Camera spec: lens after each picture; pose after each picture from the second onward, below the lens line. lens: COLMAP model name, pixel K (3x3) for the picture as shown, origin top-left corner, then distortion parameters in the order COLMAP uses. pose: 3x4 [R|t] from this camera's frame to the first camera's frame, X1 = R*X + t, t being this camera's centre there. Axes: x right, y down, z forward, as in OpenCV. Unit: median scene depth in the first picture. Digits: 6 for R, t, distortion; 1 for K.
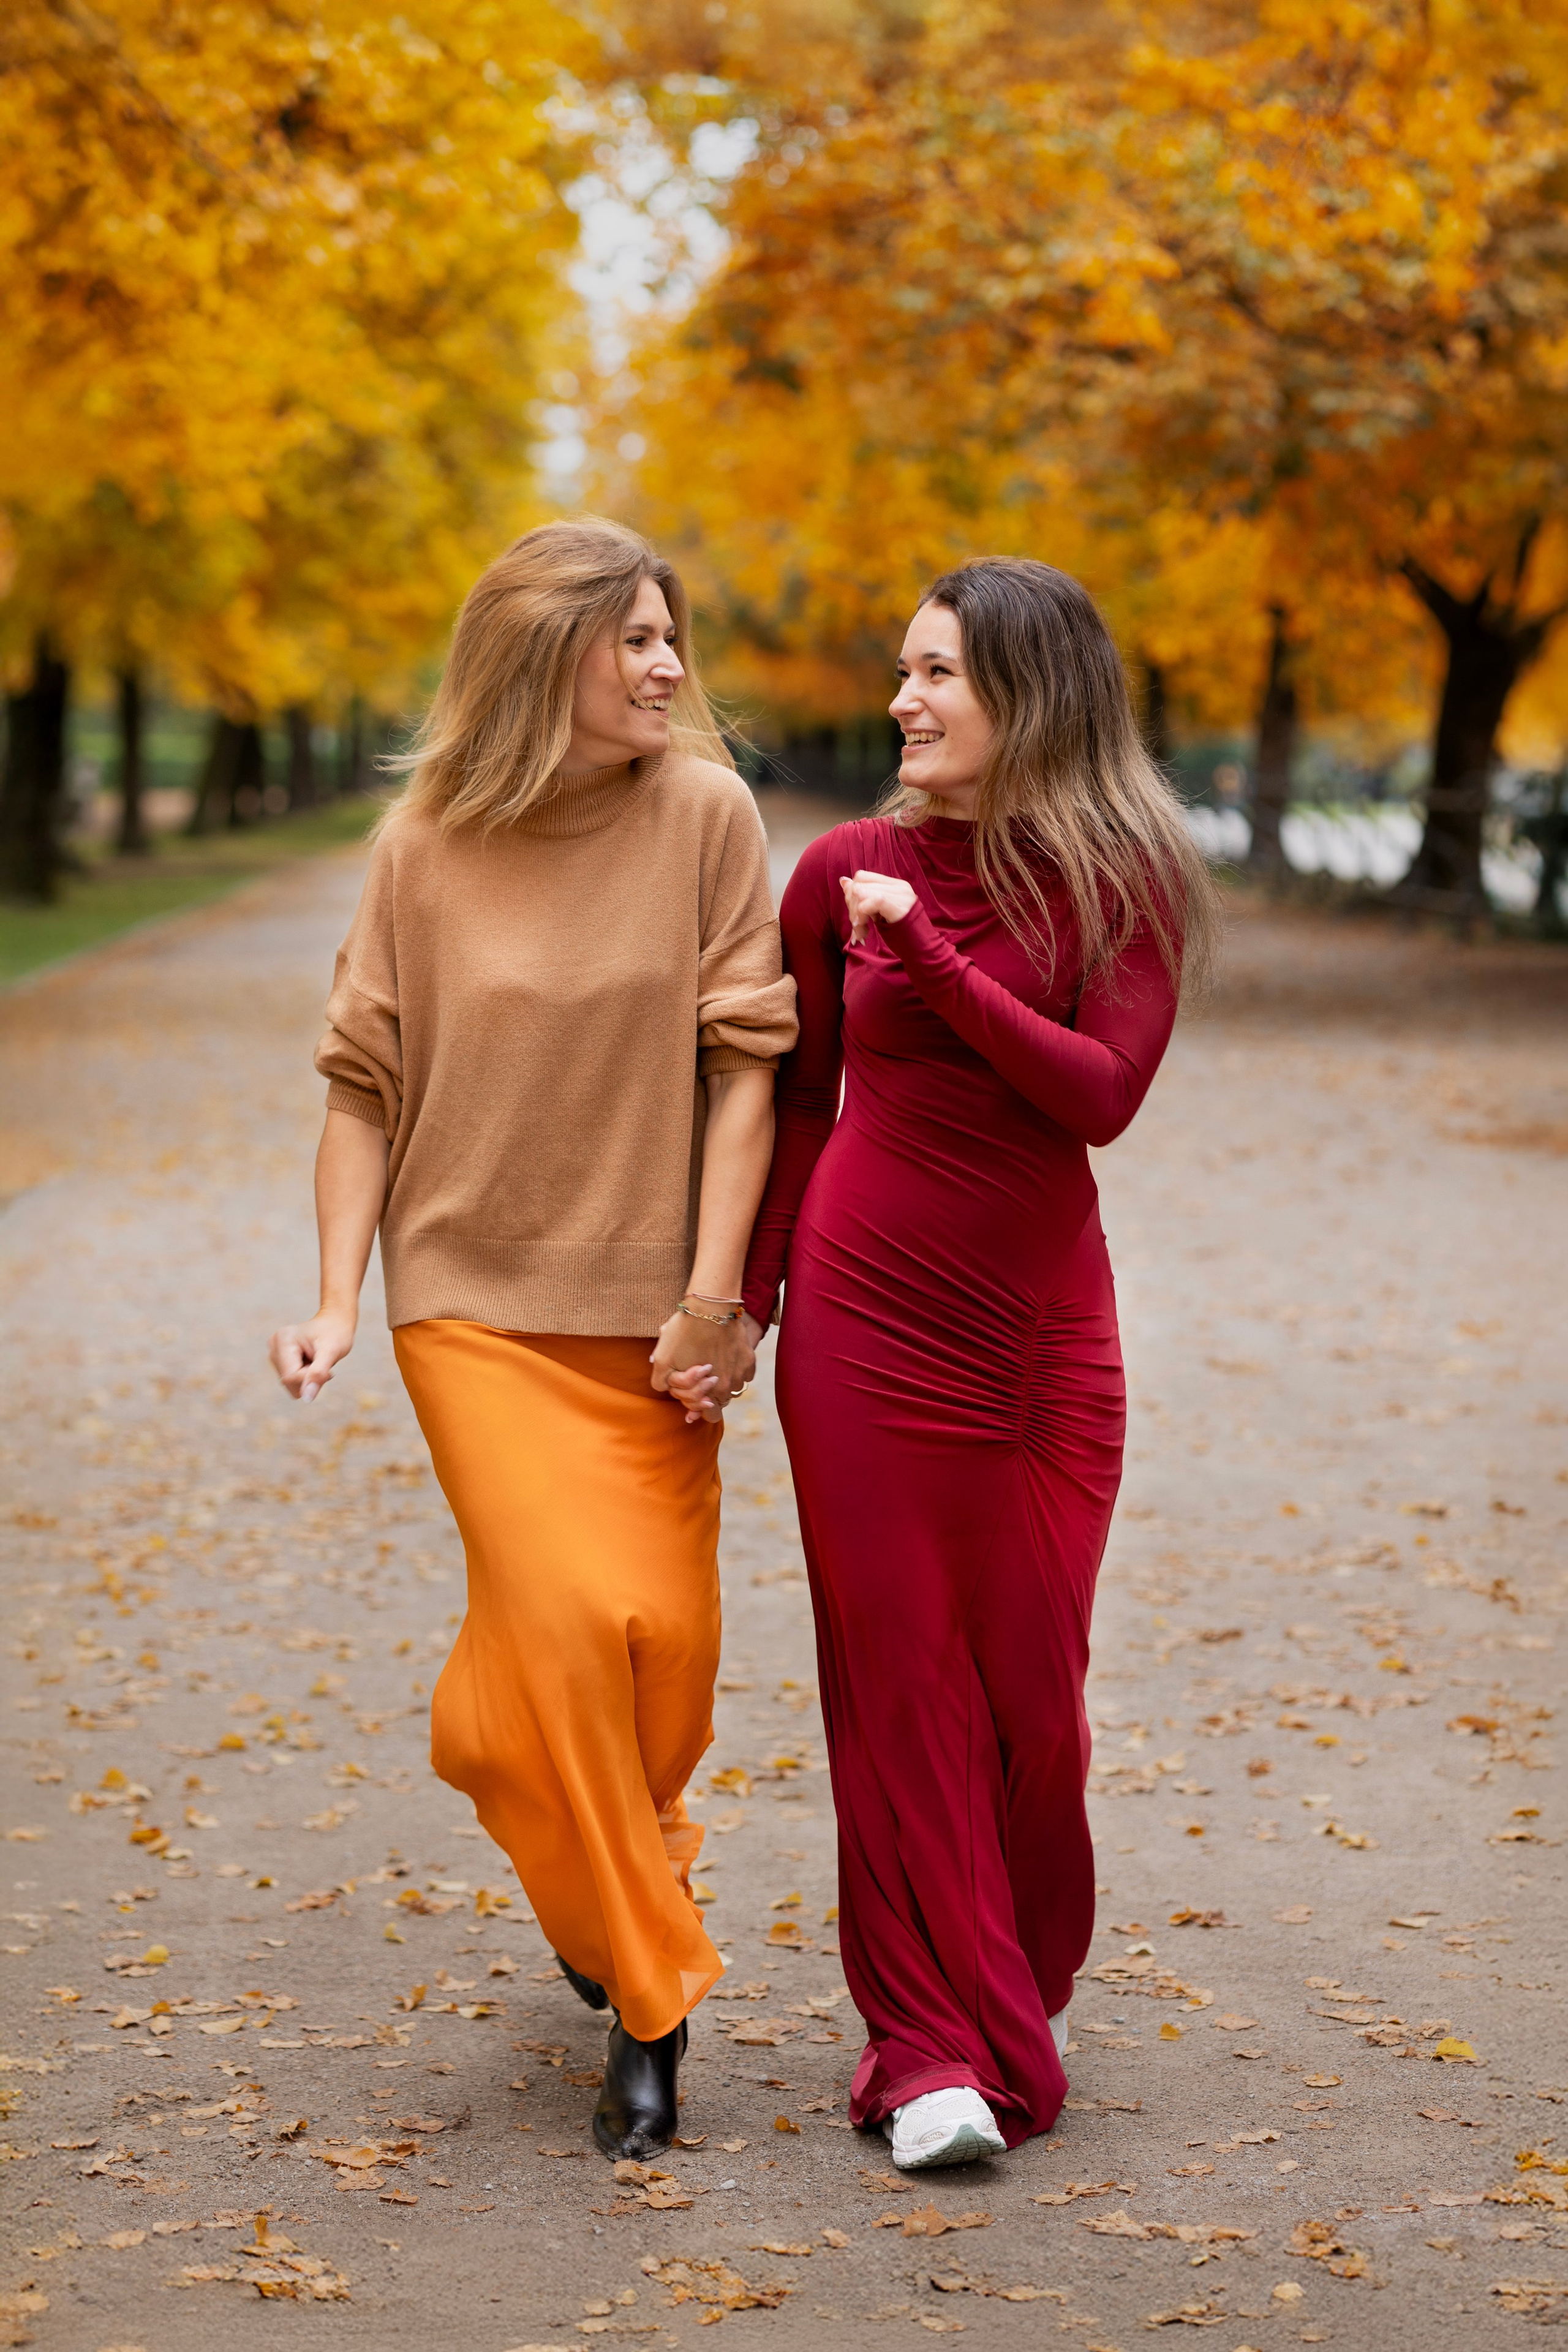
lens RADIAL K [[5520.7, 0, 688.2], [0, 5520.7, 1173.8], [0, 0, 1]] dist [0.014043, 0.166897]
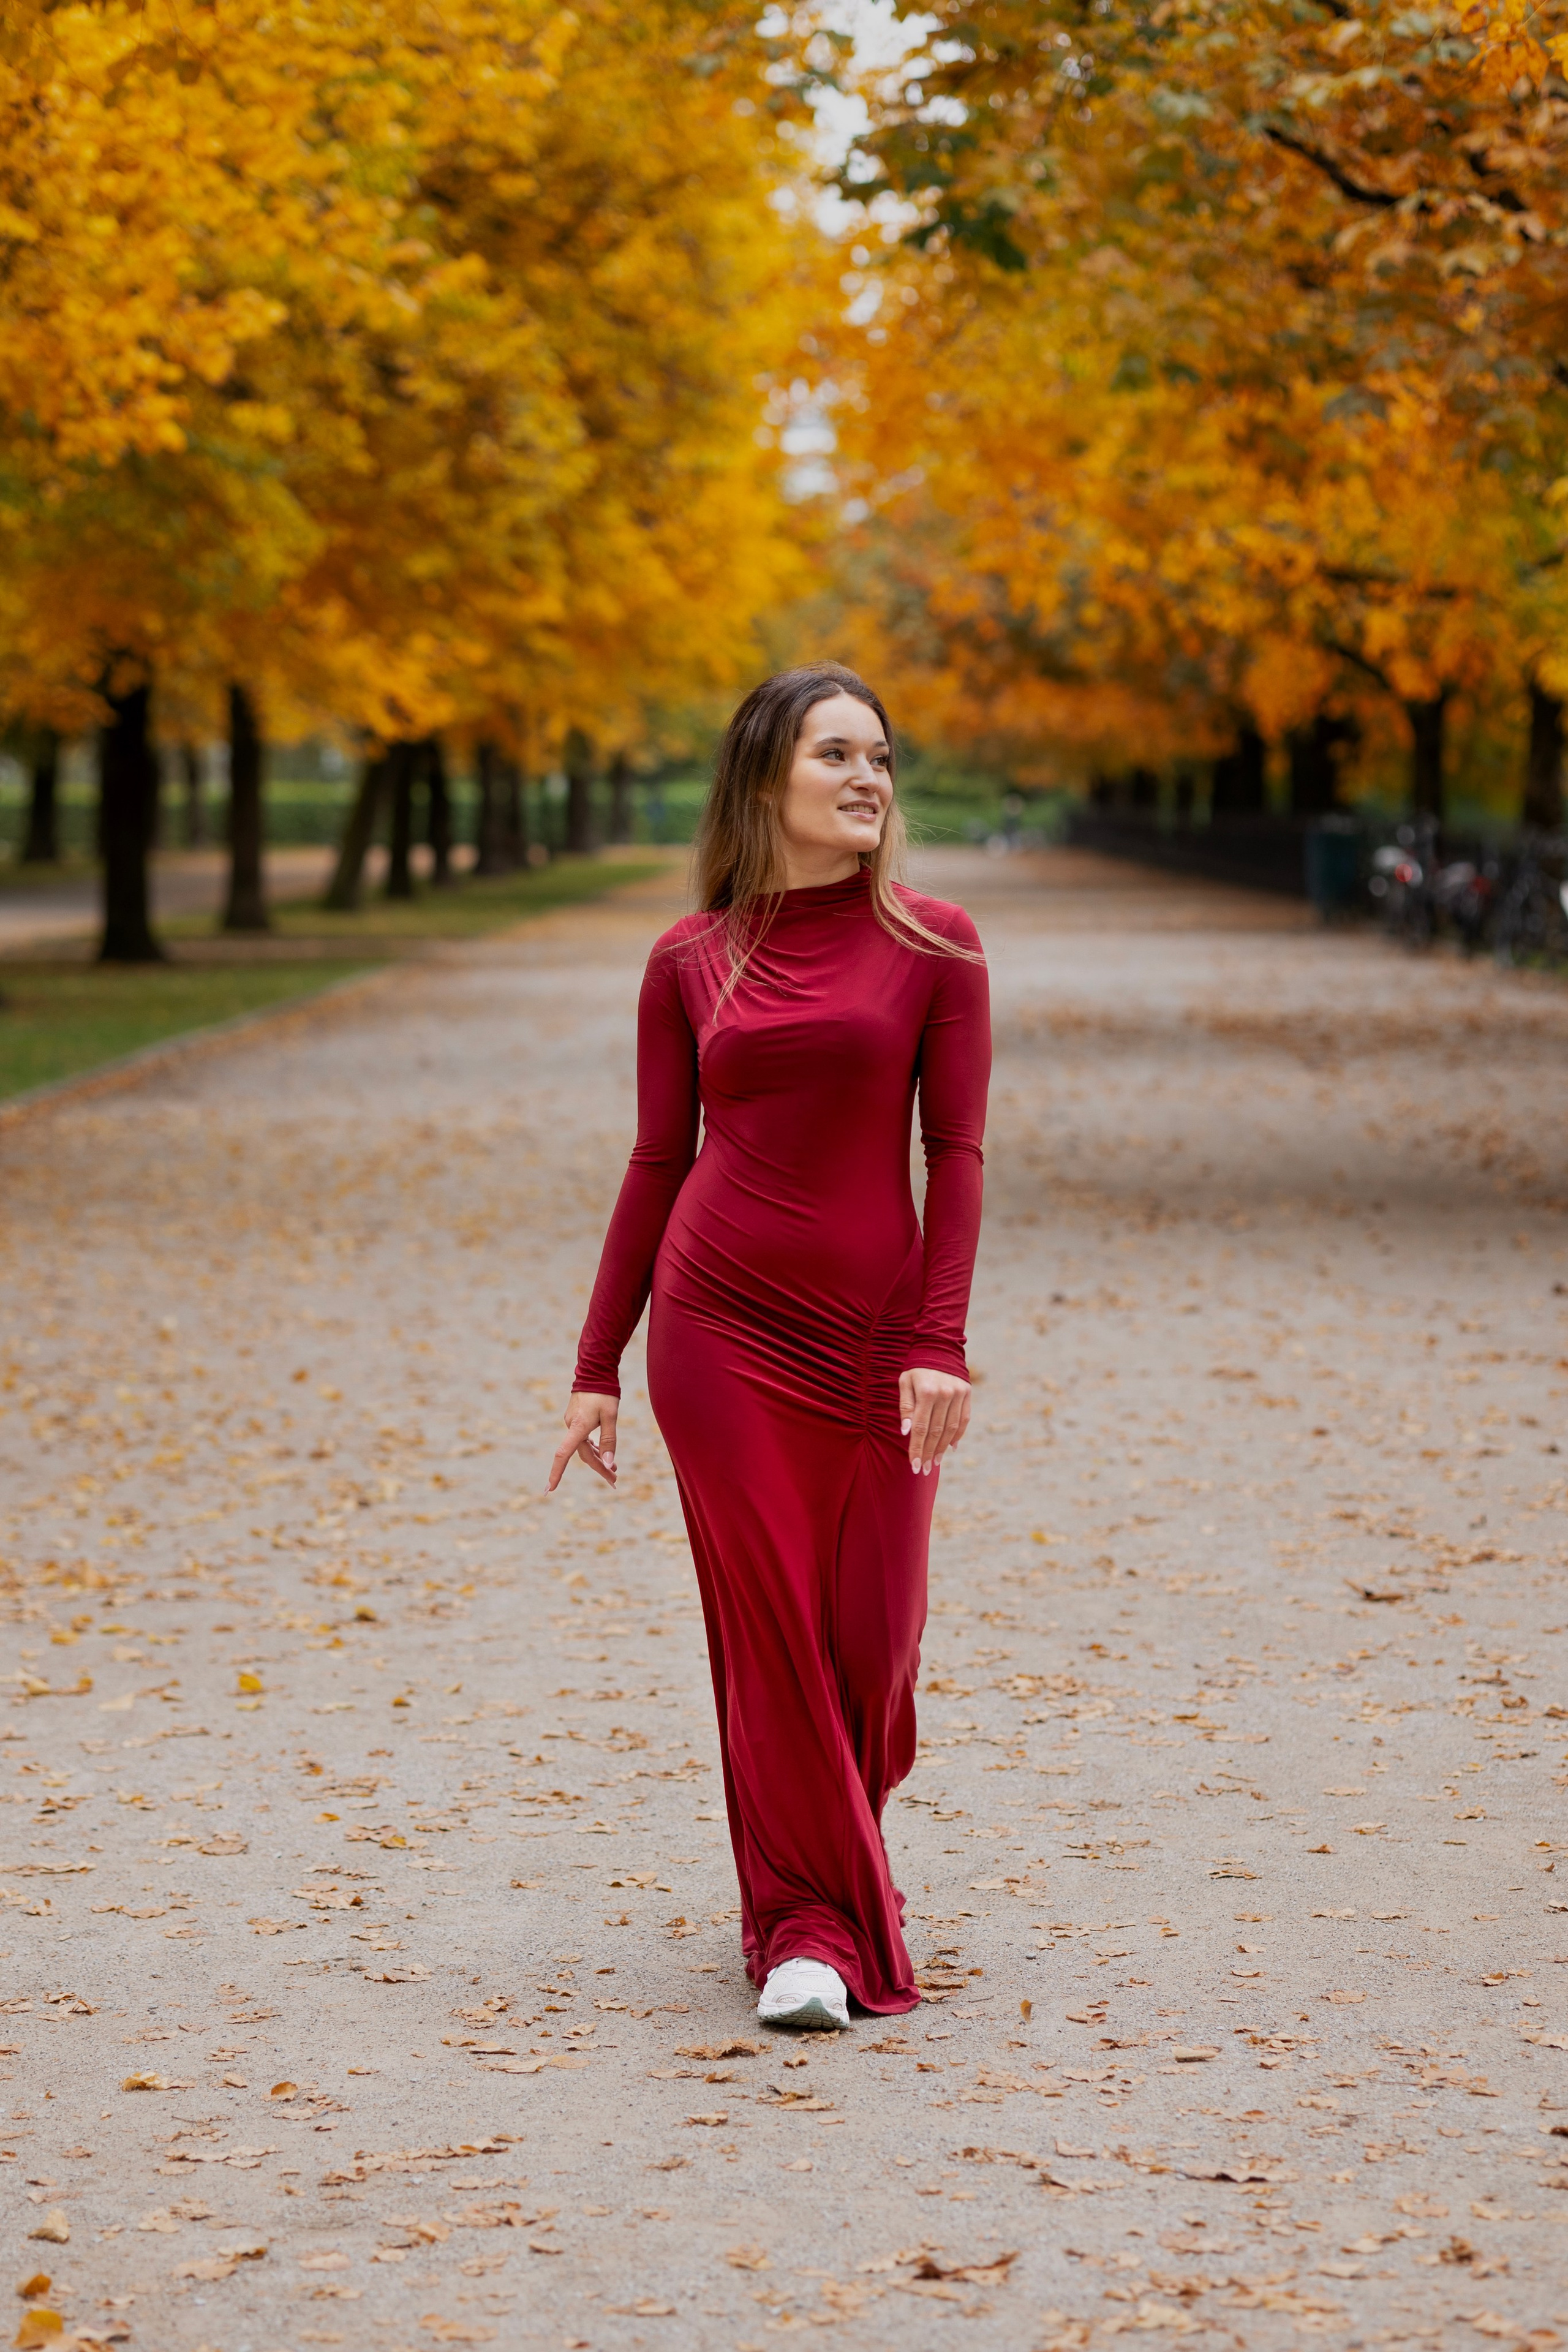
lens RADIAL K [[6155.9, 0, 779.4], [0, 6155.9, 1340.8], [0, 0, 1]] dist [-0.133465, 1.160327]
pose [[0.999282, 0.008393, -0.036941, 0.021209], [-0.007964, 0.999899, 0.011736, -0.023495], [0.037036, -0.011433, 0.999249, 0.284026]]
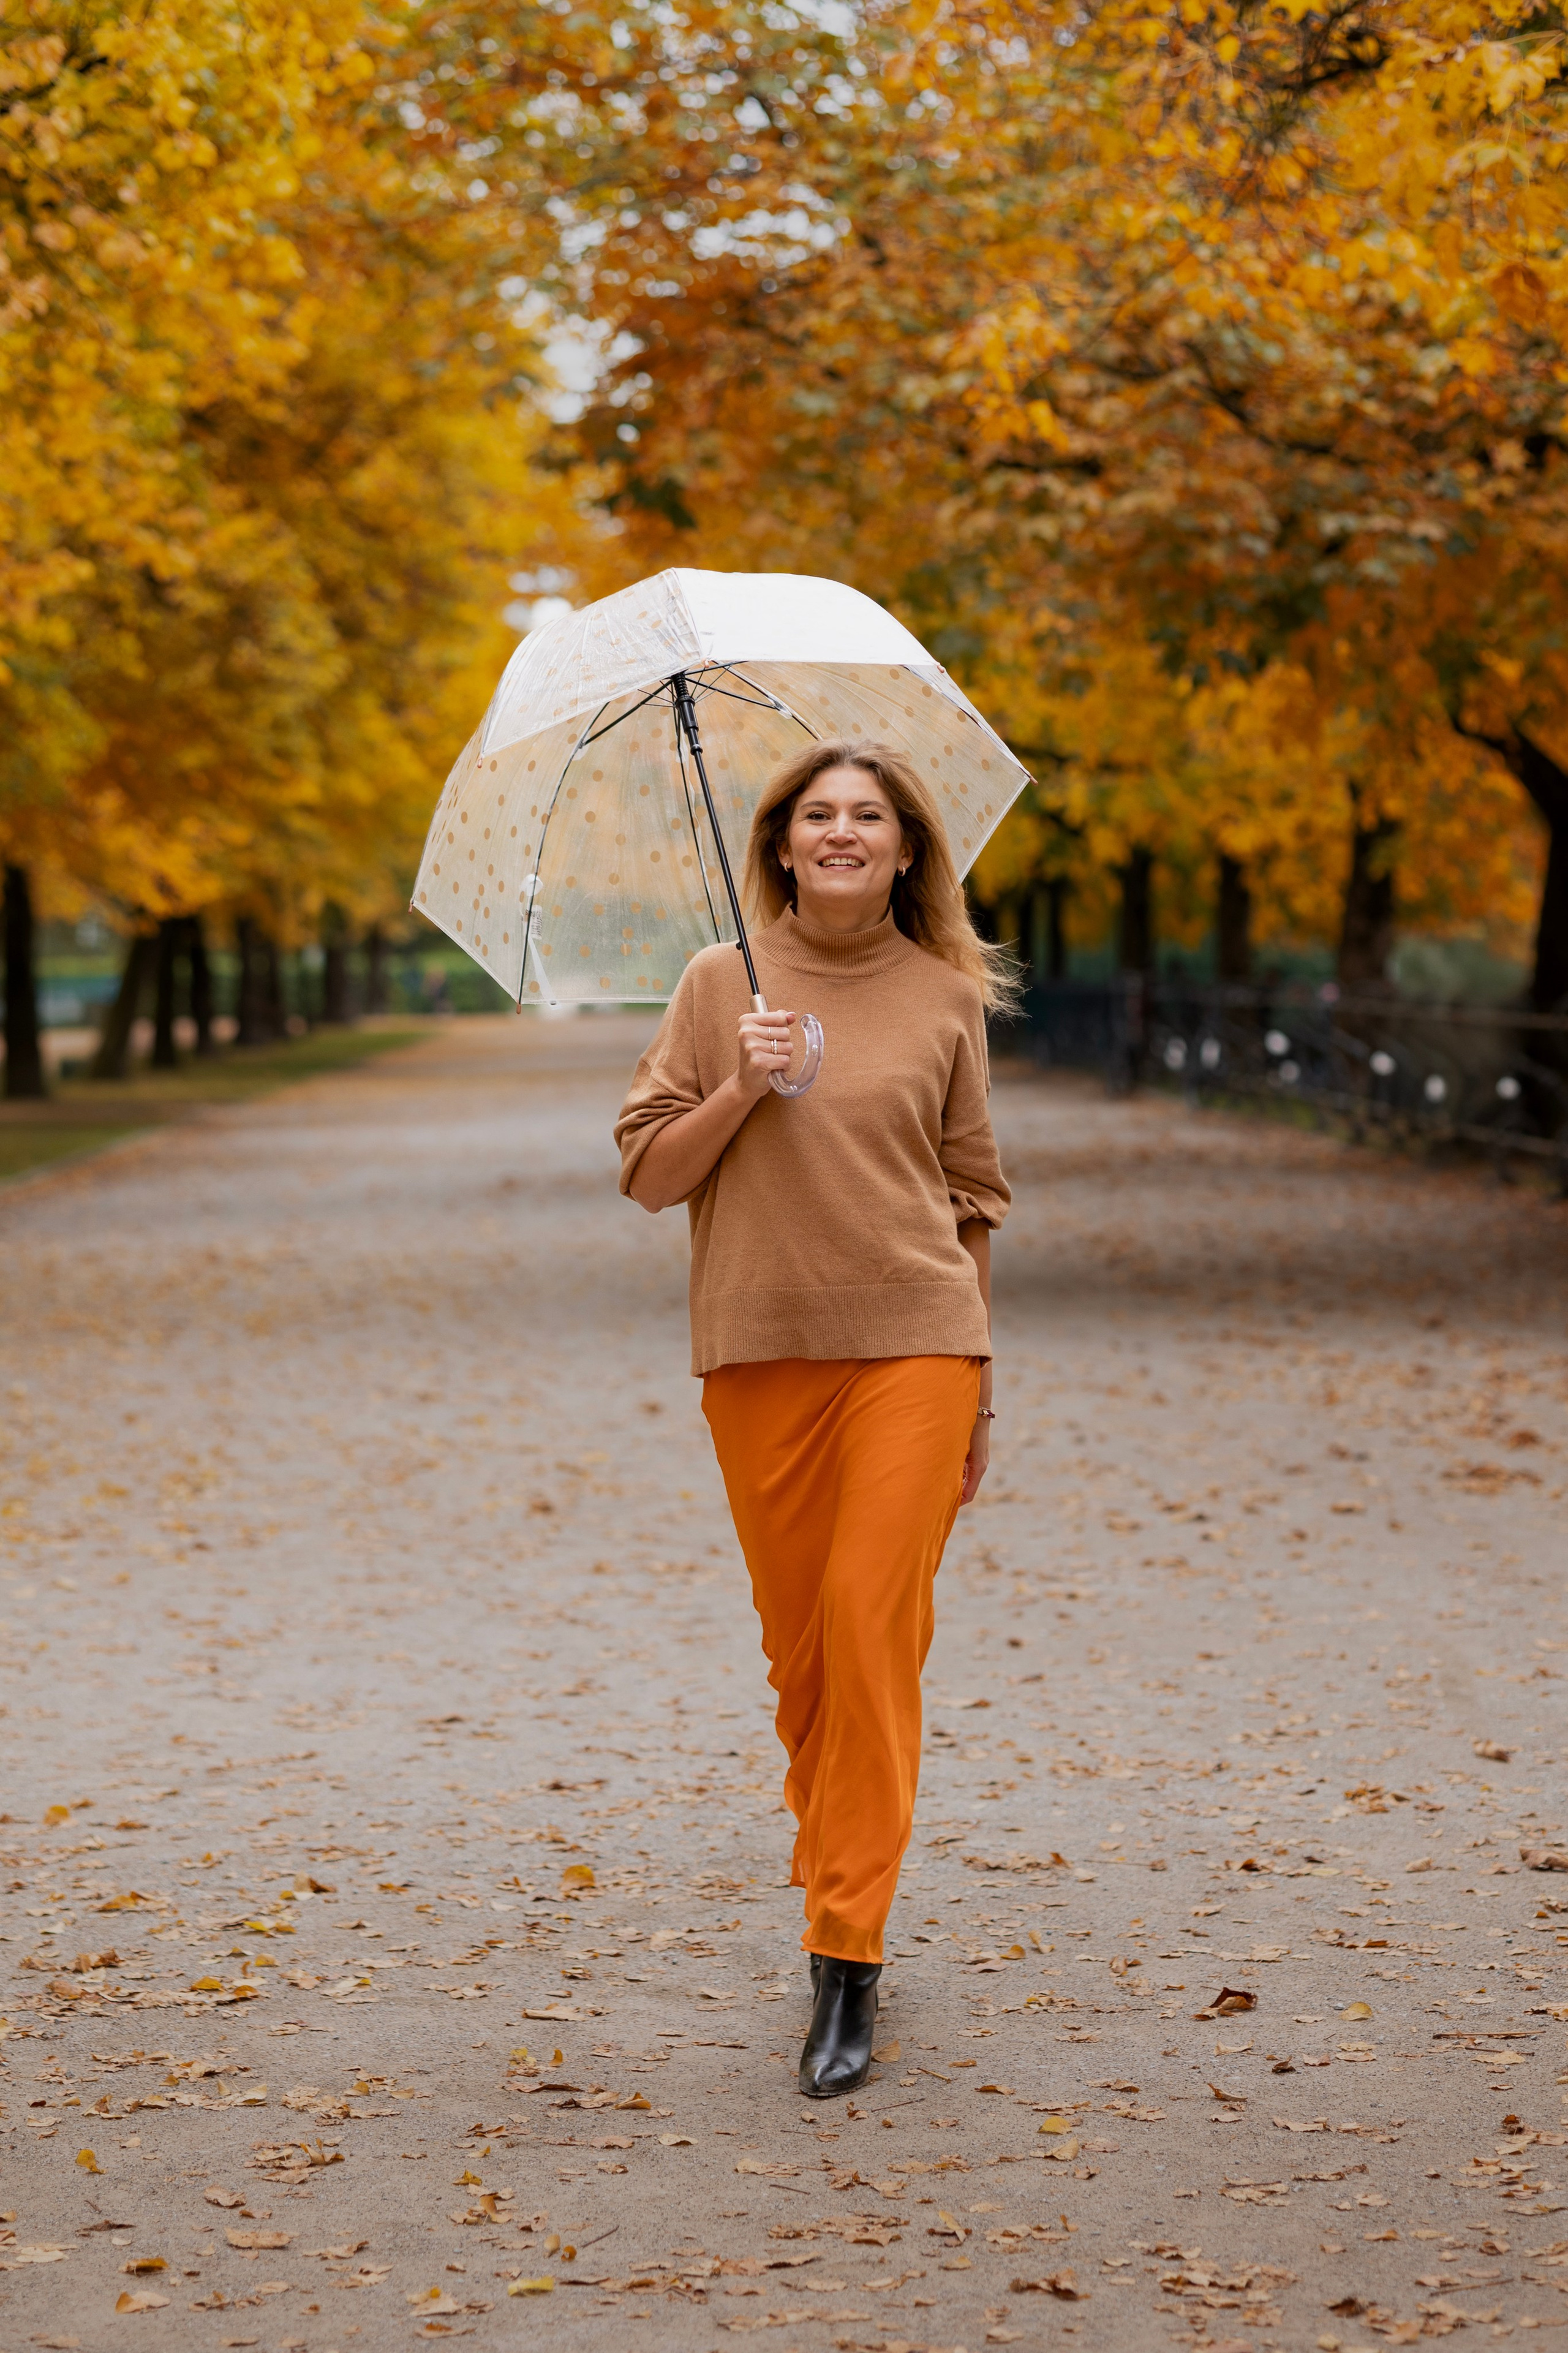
lens RADIAL K [[6346.5, 0, 845.7], [0, 6346.5, 1268.9], [0, 0, 1]] dist [0.078885, -0.466143]
pose [[0.999889, -0.011320, 0.009669, 0.034006], [0.011588, 0.999537, -0.028141, -0.008434], [-0.009346, 0.028250, 0.999557, 0.091925]]
